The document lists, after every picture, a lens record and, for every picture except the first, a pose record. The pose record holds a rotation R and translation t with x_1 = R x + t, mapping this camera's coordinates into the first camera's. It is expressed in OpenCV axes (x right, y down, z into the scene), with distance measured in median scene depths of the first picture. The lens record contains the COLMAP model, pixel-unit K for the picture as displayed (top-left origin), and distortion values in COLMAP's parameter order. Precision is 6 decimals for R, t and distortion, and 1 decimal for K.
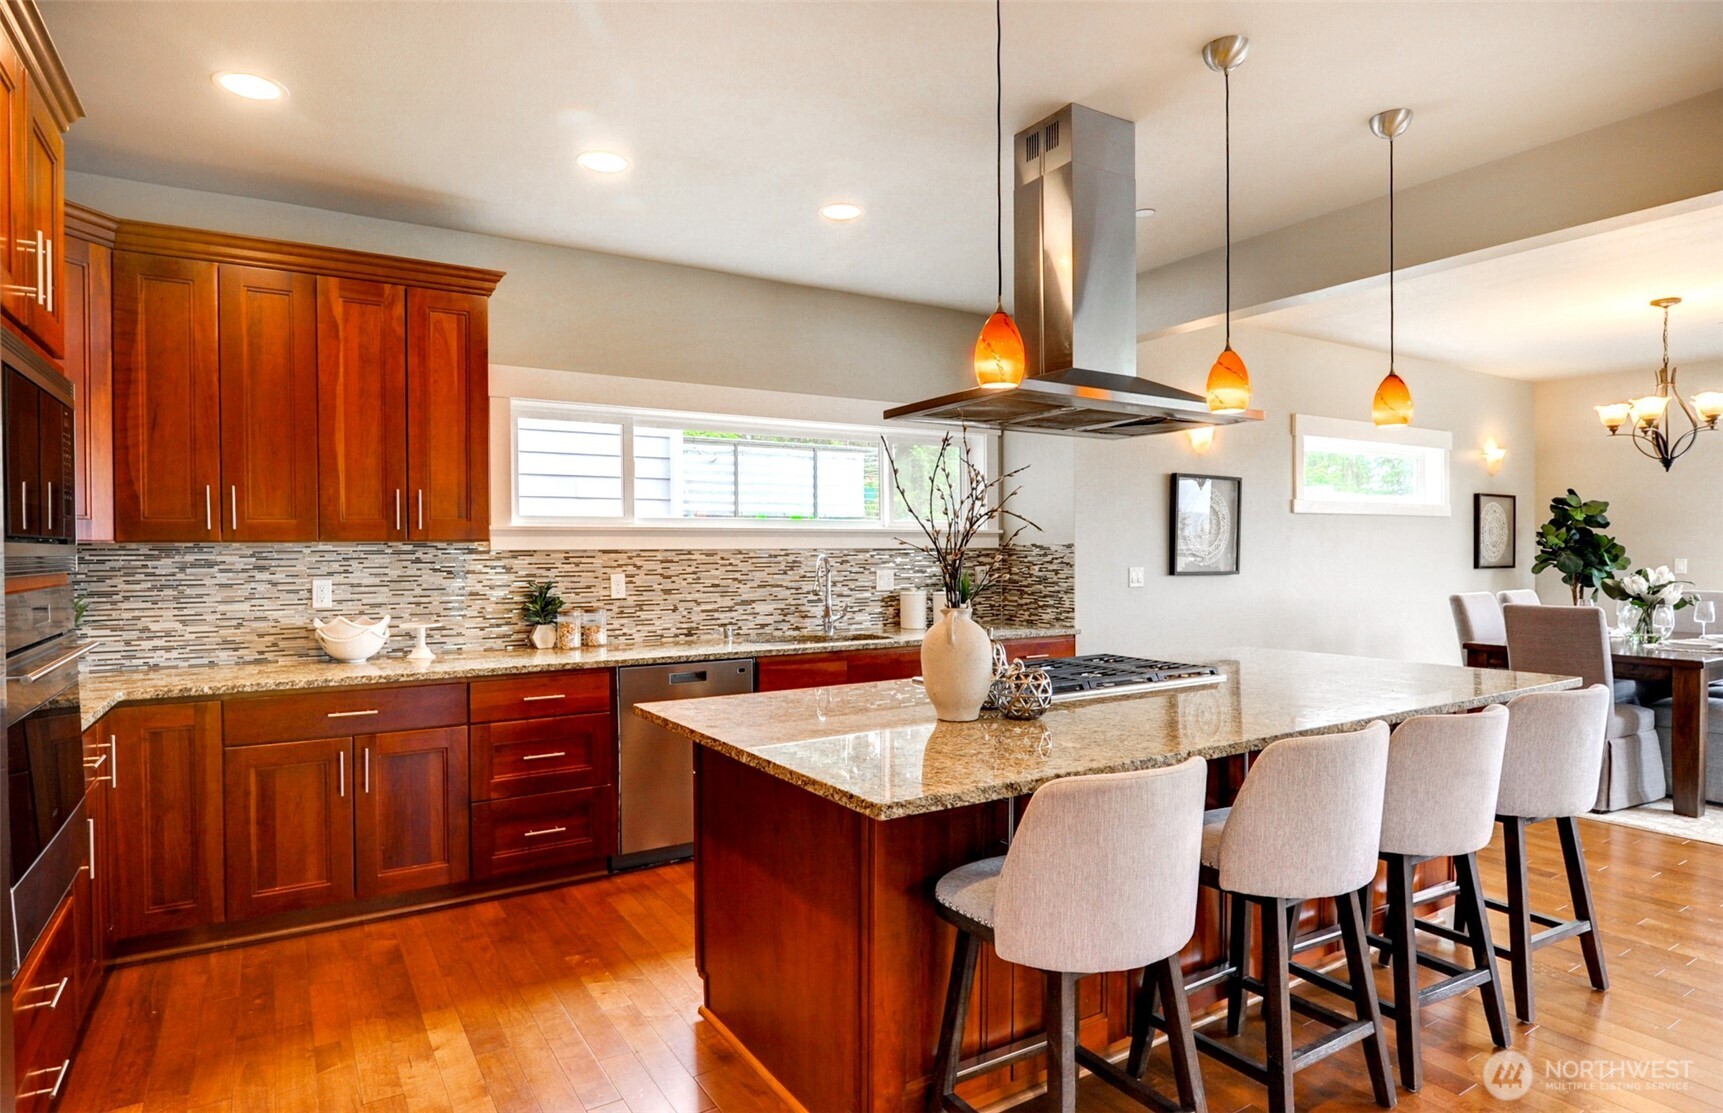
lens RADIAL K [[939.7, 0, 840.9], [0, 939.7, 559.8], [0, 0, 1]] dist [-0.002489, -0.000867]
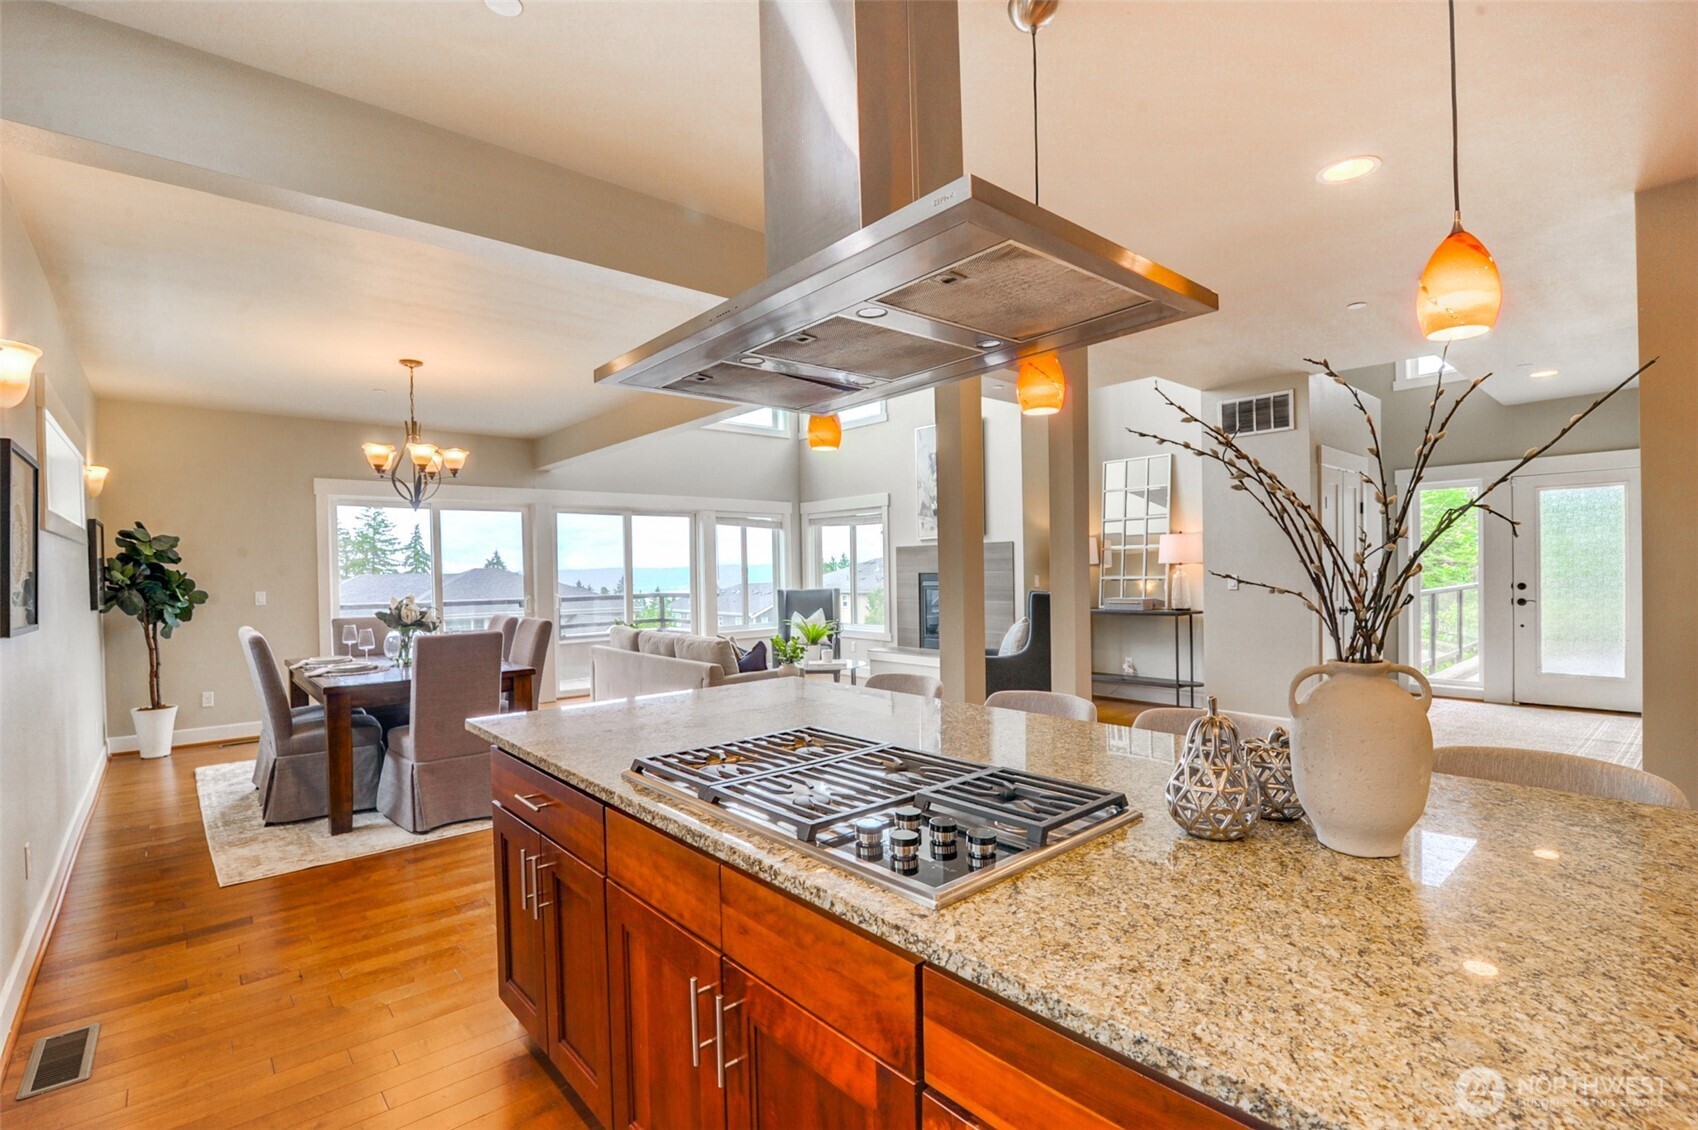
lens RADIAL K [[779.1, 0, 852.9], [0, 779.1, 578.6], [0, 0, 1]] dist [-0.025927, 0.000206]
pose [[-0.170341, -0.005529, 0.985370, -0.158752], [0.031491, 0.999443, 0.011052, -0.007992], [-0.984882, 0.032913, -0.170072, 0.741264]]
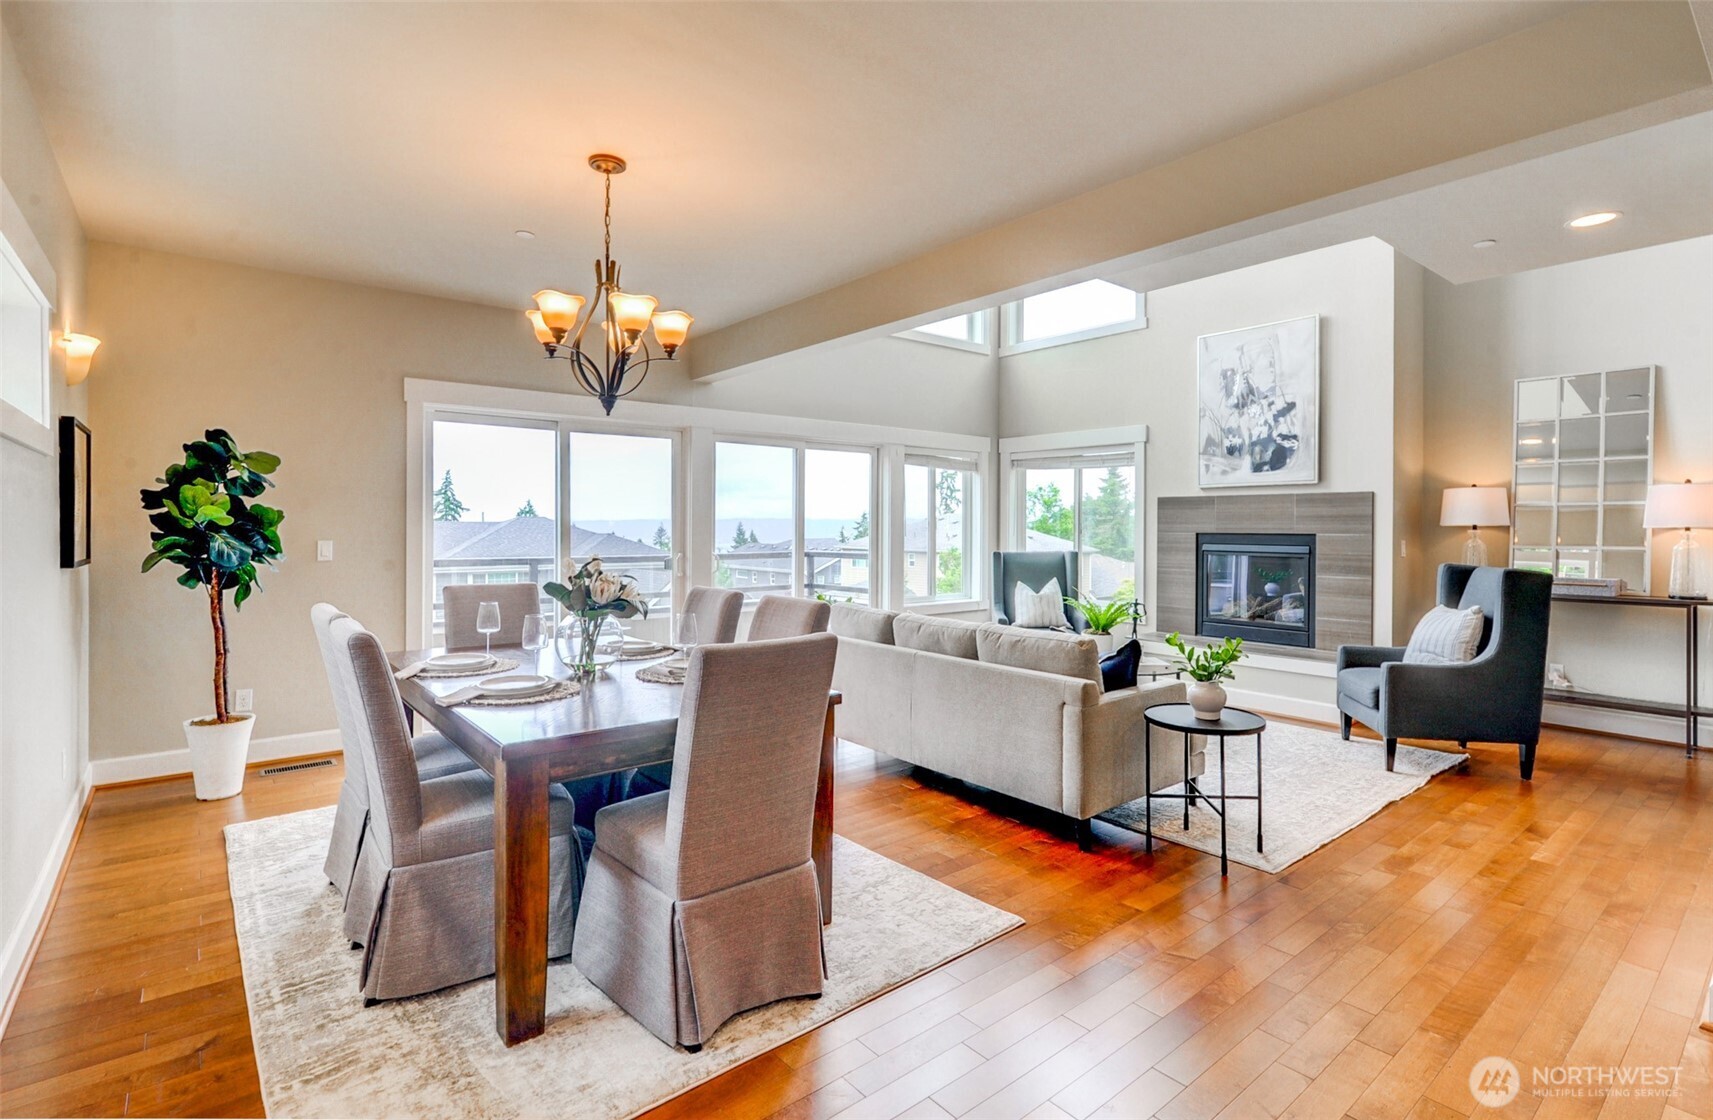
lens RADIAL K [[812.4, 0, 863.3], [0, 812.4, 529.3], [0, 0, 1]] dist [-0.008924, -0.000376]
pose [[-0.135170, -0.001266, 0.990822, 0.323480], [0.010340, 0.999943, 0.002689, -0.012797], [-0.990769, 0.010609, -0.135149, 1.044686]]
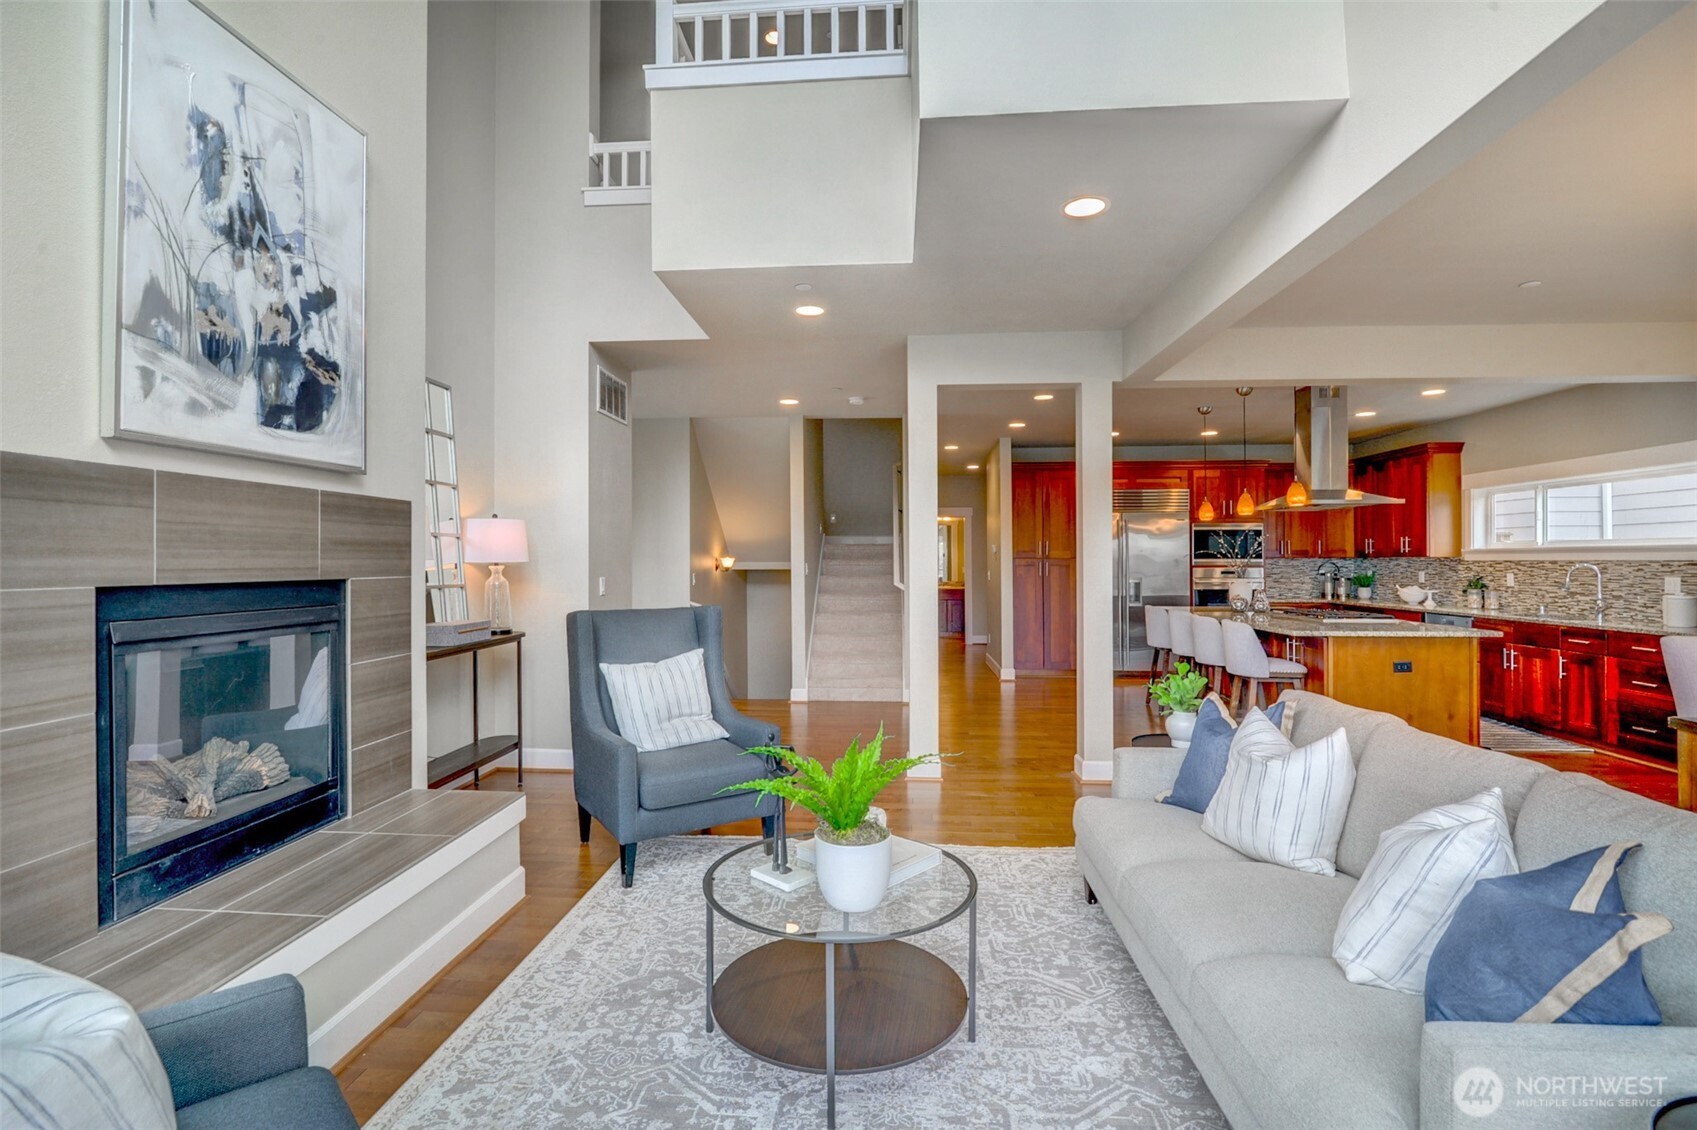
lens RADIAL K [[811.1, 0, 844.2], [0, 811.1, 557.5], [0, 0, 1]] dist [-0.014546, 0.000165]
pose [[-0.581820, 0.001096, -0.813317, 1.783960], [-0.006427, 0.999962, 0.005945, -0.016674], [0.813292, 0.008686, -0.581791, 0.829676]]
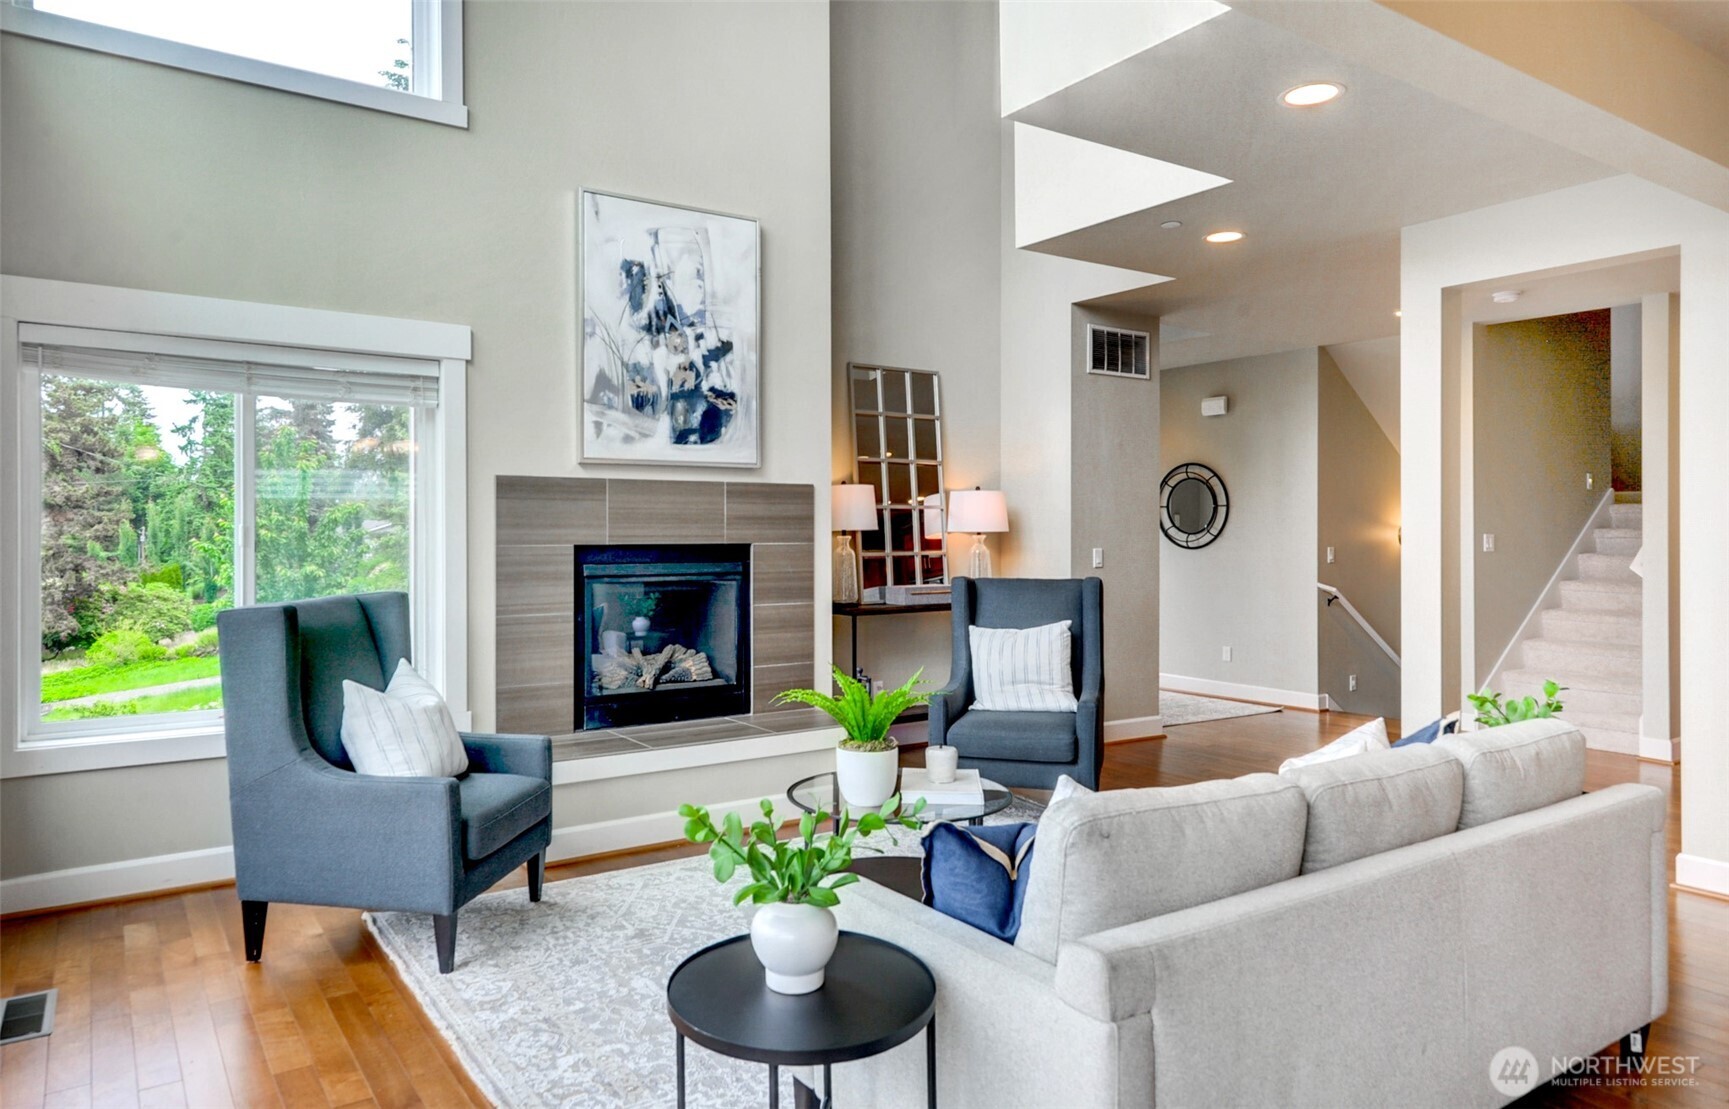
lens RADIAL K [[1107.6, 0, 829.8], [0, 1107.6, 534.4], [0, 0, 1]] dist [0.021662, -0.001019]
pose [[-0.998775, 0.004647, -0.049266, 1.475346], [0.003920, 0.999882, 0.014840, -0.021354], [0.049330, 0.014628, -0.998675, 1.351102]]
